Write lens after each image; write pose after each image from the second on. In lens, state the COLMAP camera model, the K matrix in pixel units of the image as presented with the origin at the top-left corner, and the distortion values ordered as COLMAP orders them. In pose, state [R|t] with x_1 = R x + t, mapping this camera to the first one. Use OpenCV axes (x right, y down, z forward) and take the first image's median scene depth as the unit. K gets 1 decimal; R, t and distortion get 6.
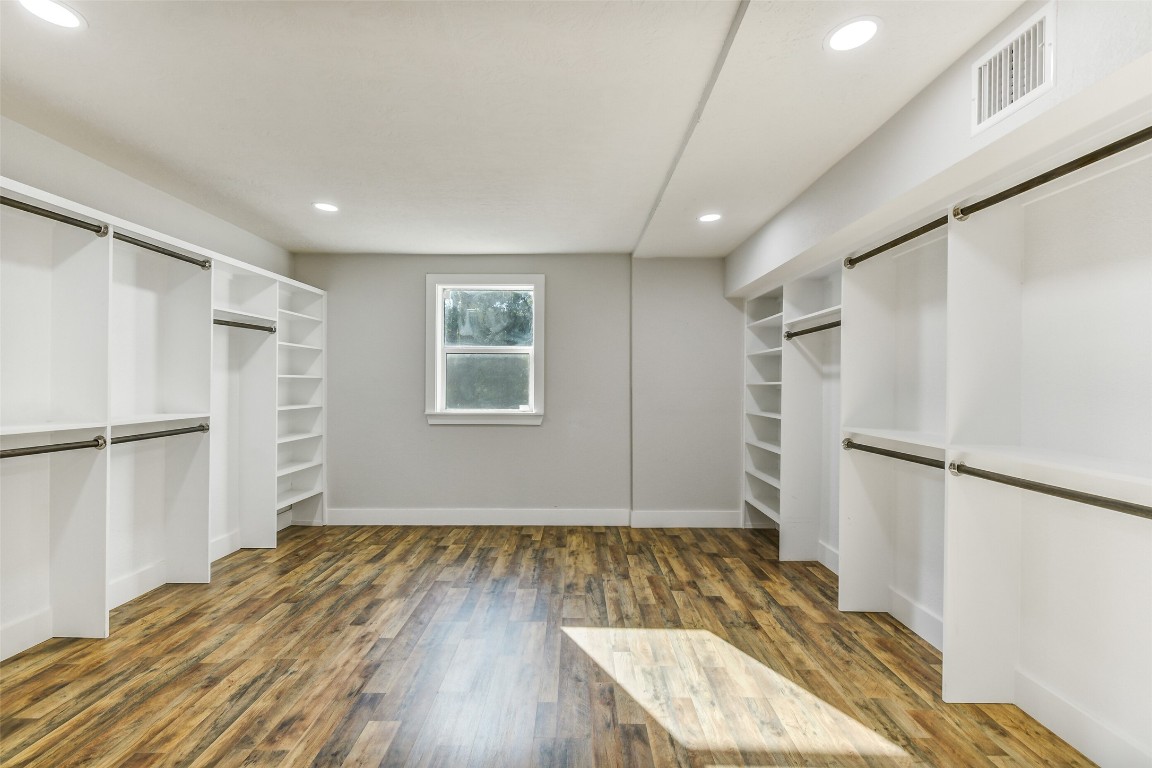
lens RADIAL K [[505.7, 0, 574.4], [0, 505.7, 381.5], [0, 0, 1]] dist [0.005600, 0.000555]
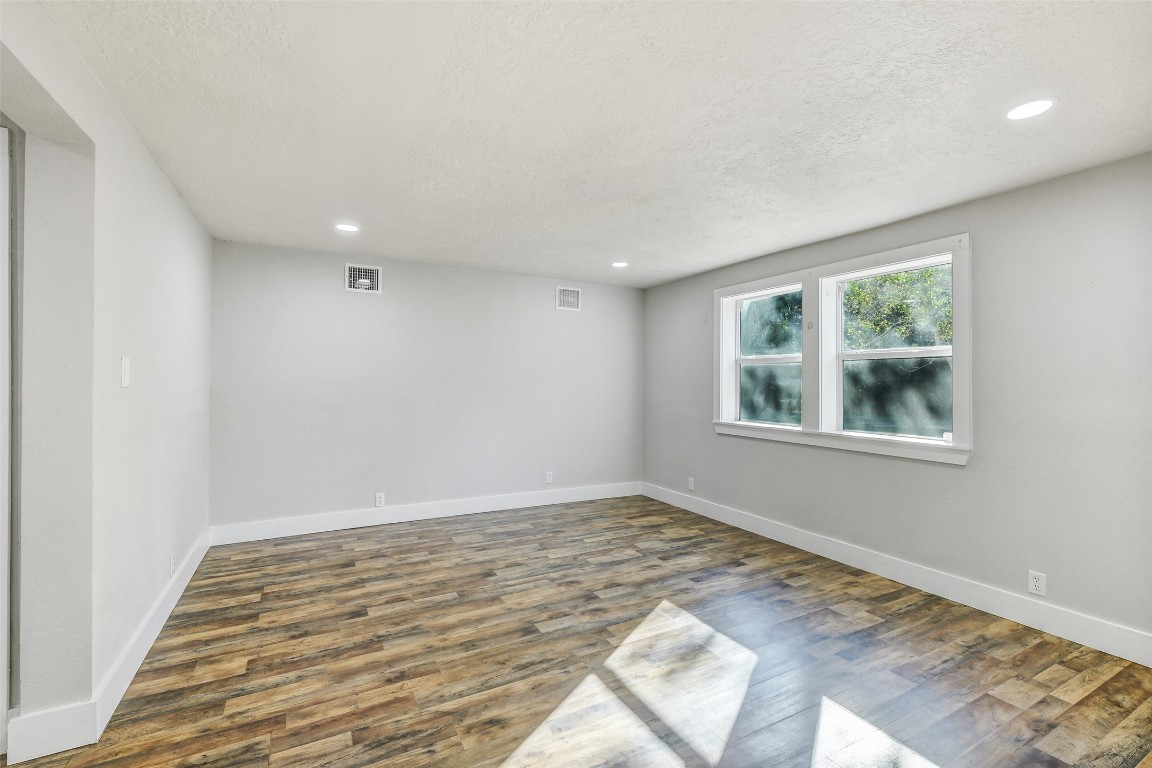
lens RADIAL K [[505.7, 0, 574.0], [0, 505.7, 386.1], [0, 0, 1]] dist [0.005600, 0.000555]
pose [[0.475565, -0.005175, -0.879665, 0.491636], [-0.001516, 0.999976, -0.006703, -0.004485], [0.879679, 0.004522, 0.475546, 0.241502]]
